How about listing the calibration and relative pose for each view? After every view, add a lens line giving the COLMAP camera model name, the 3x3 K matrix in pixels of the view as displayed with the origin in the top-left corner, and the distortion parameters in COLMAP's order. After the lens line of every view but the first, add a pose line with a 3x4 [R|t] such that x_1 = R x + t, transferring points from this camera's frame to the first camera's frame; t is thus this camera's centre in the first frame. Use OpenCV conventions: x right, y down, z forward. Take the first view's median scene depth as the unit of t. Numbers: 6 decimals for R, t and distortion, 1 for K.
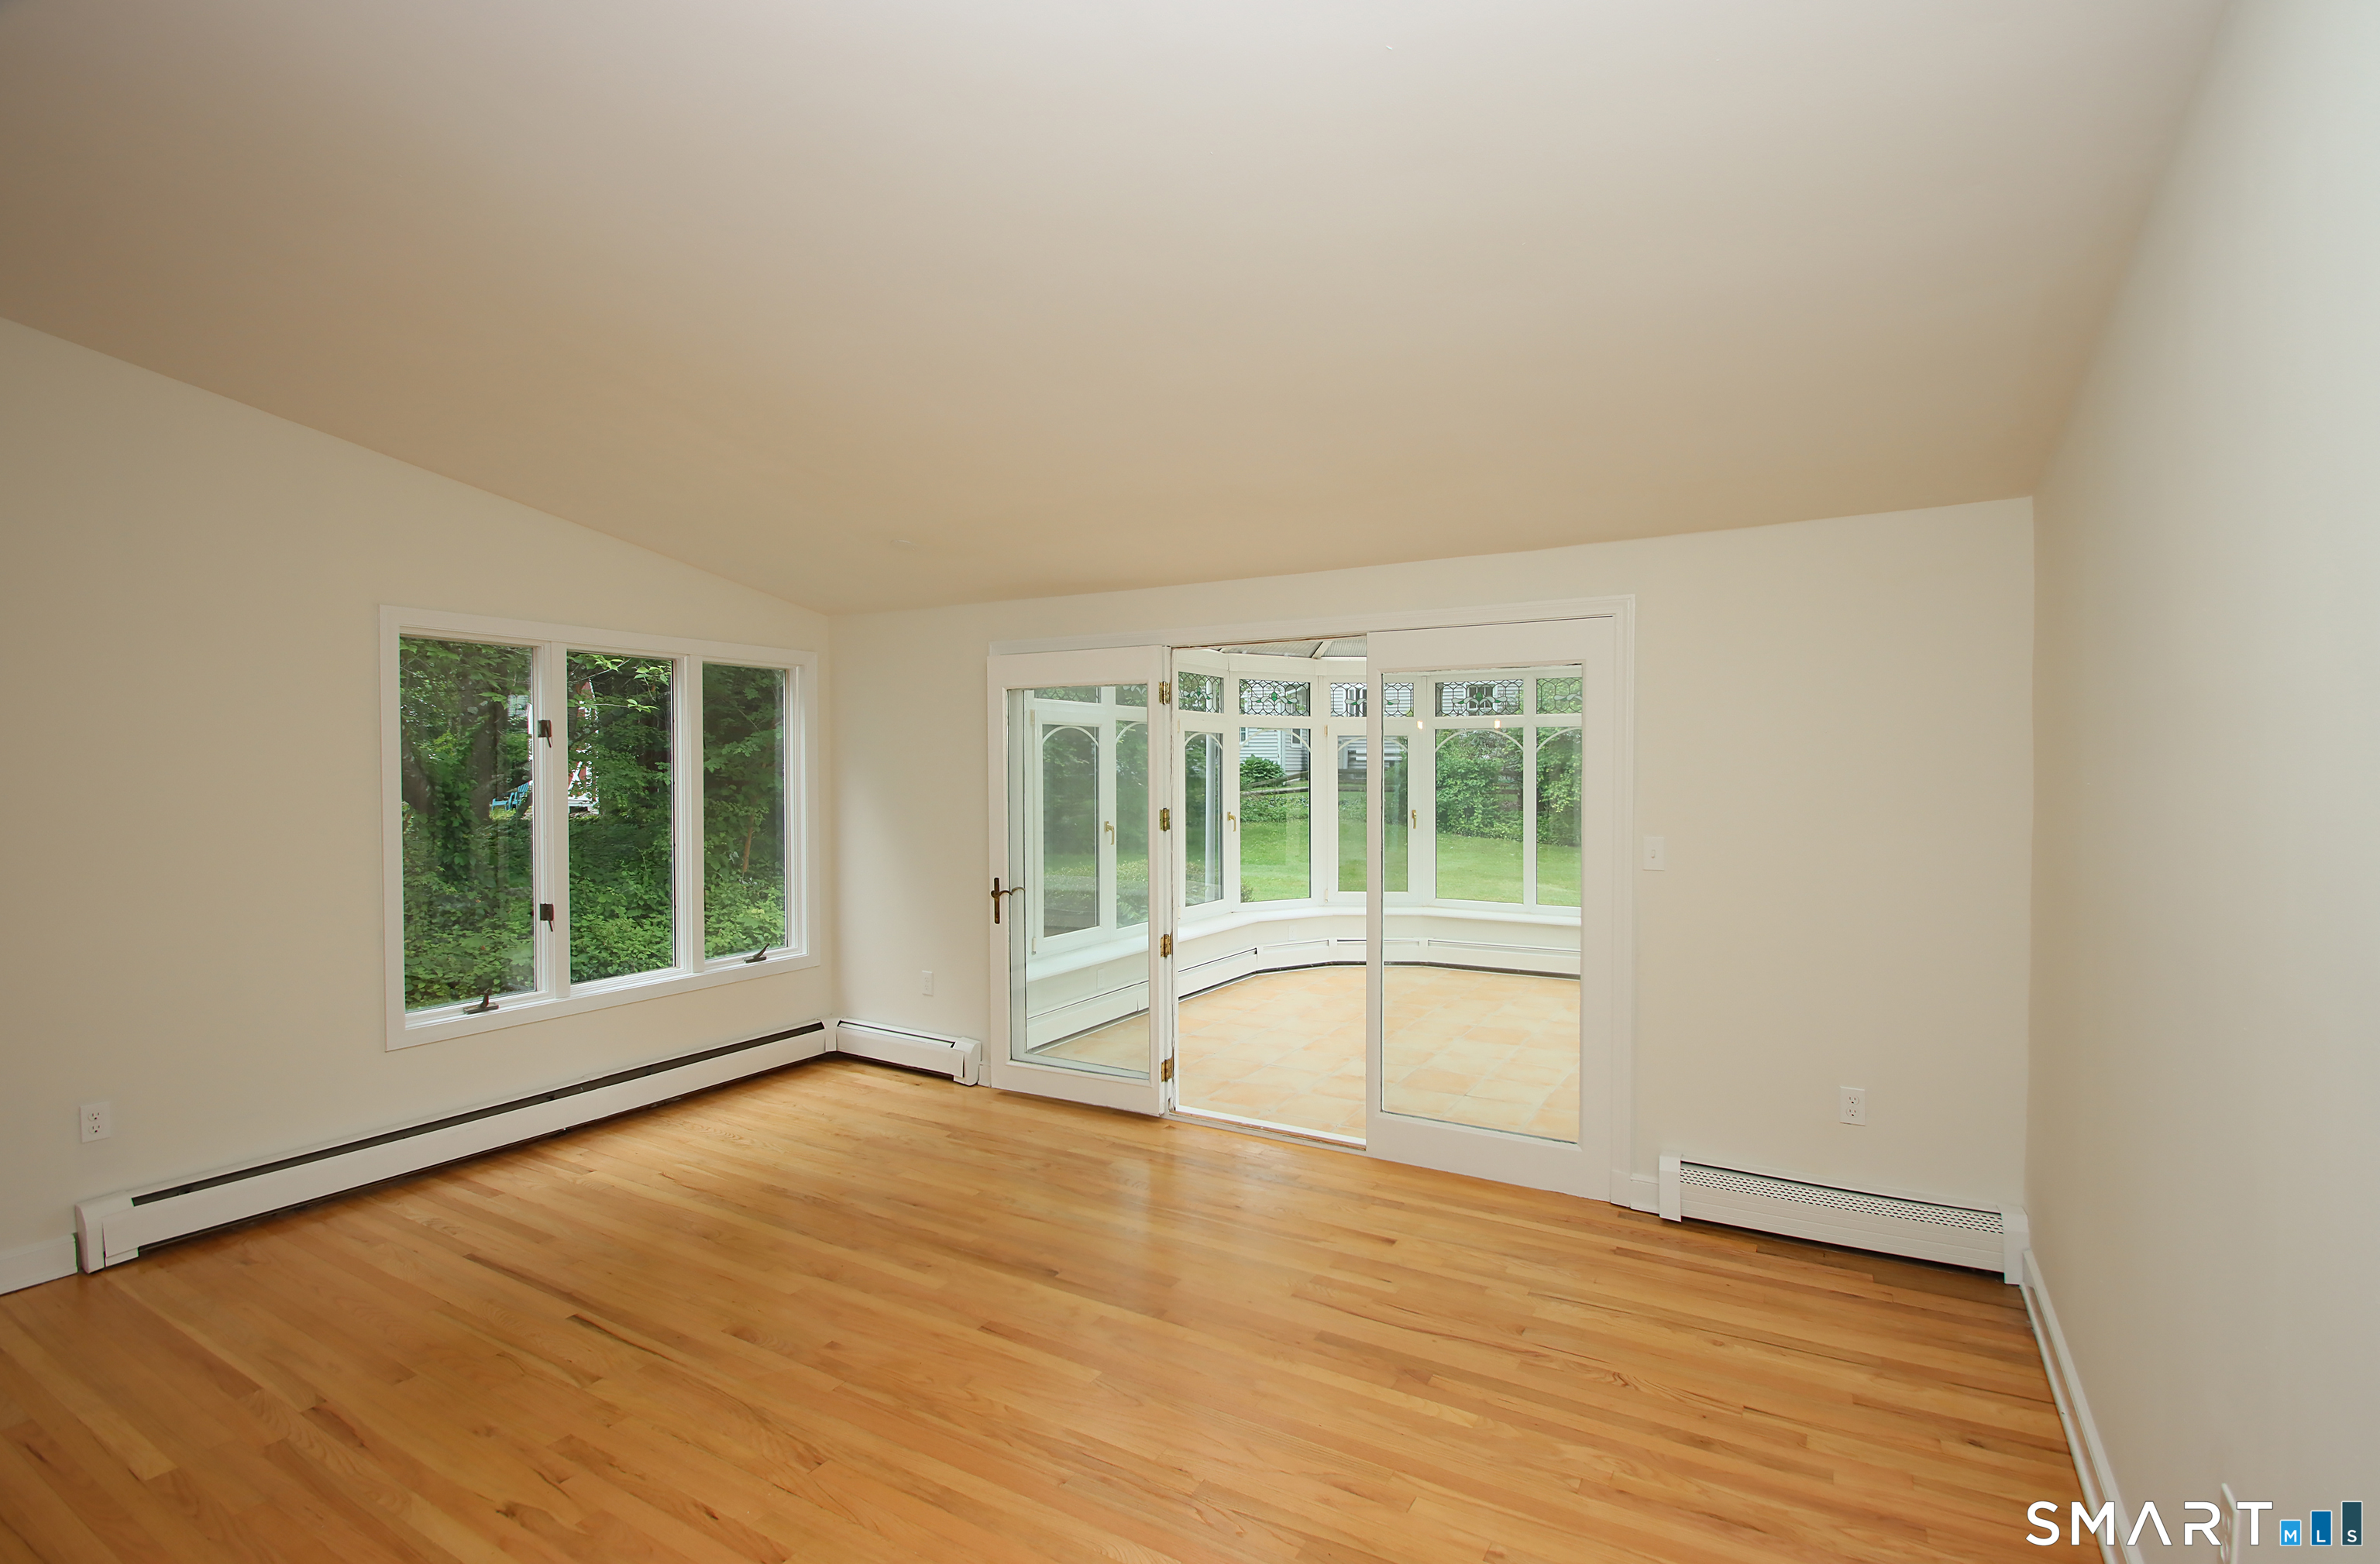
lens RADIAL K [[1079.1, 0, 1190.0], [0, 1079.1, 782.0], [0, 0, 1]] dist [0.015266, -0.019836]
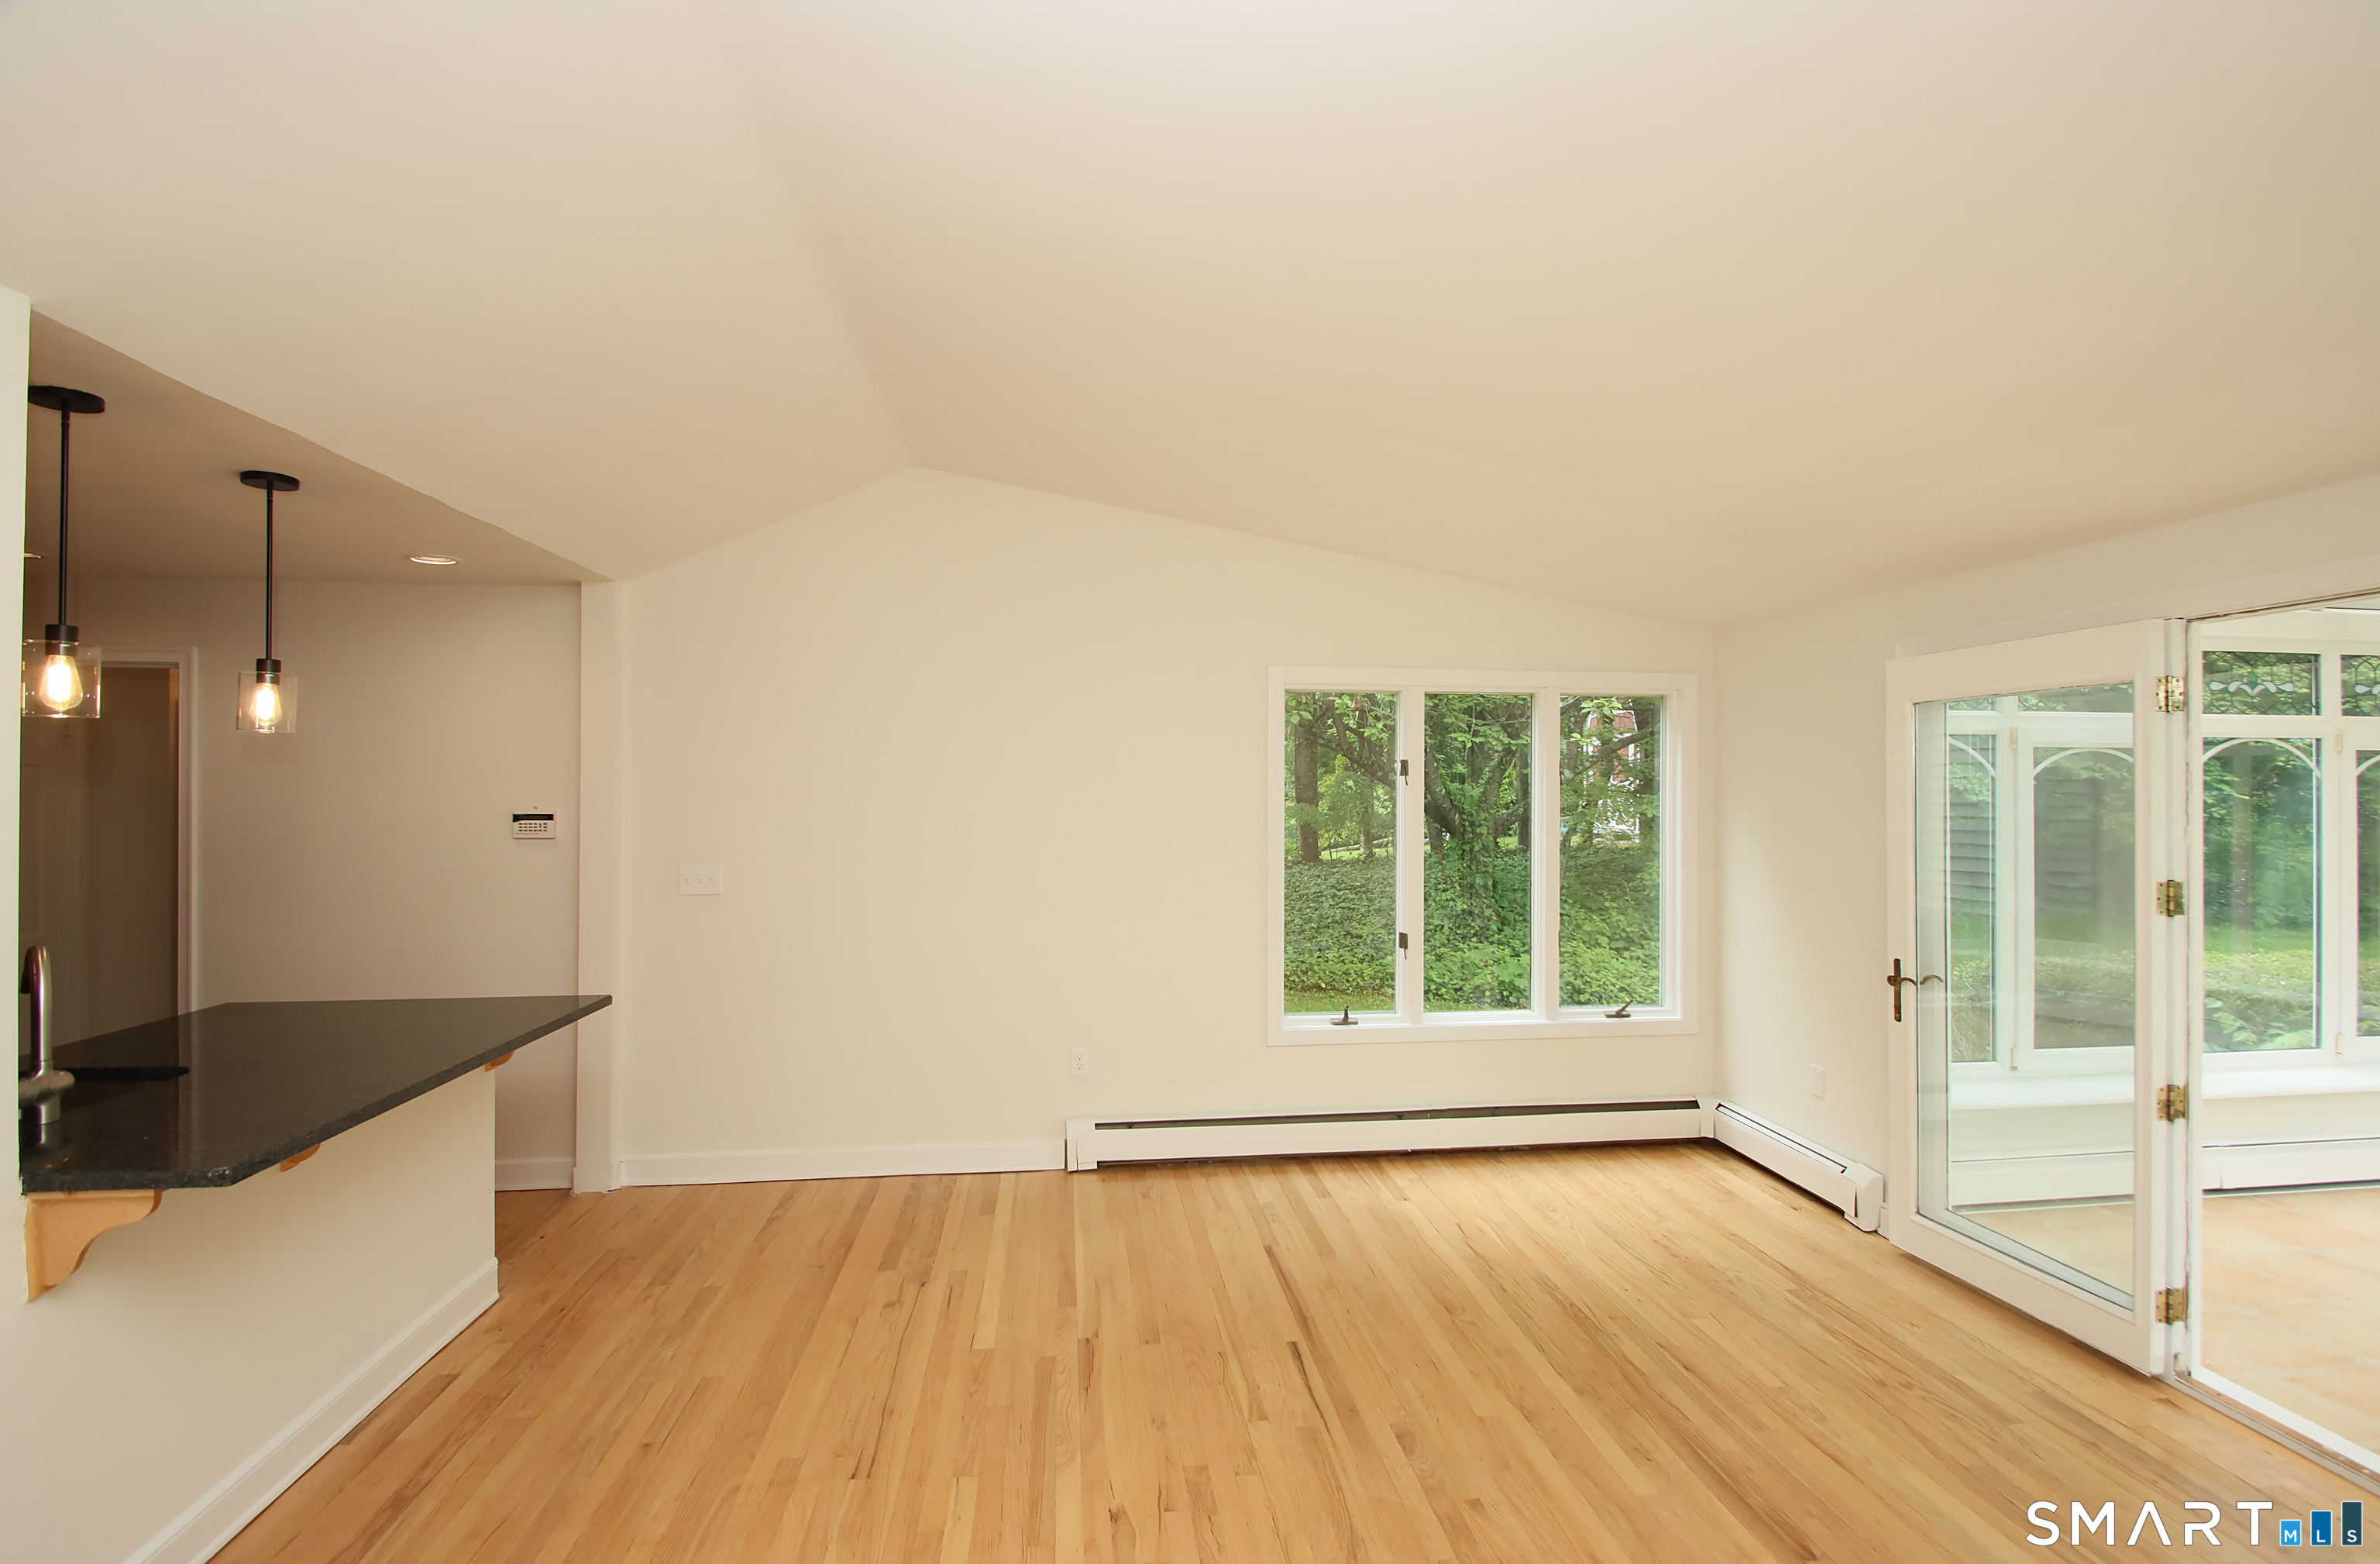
lens RADIAL K [[1079.1, 0, 1190.0], [0, 1079.1, 782.0], [0, 0, 1]] dist [0.015266, -0.019836]
pose [[0.614831, -0.007629, -0.788622, 0.122334], [-0.014544, 0.999673, -0.021010, -0.010905], [0.788525, 0.024387, 0.614519, 0.182939]]
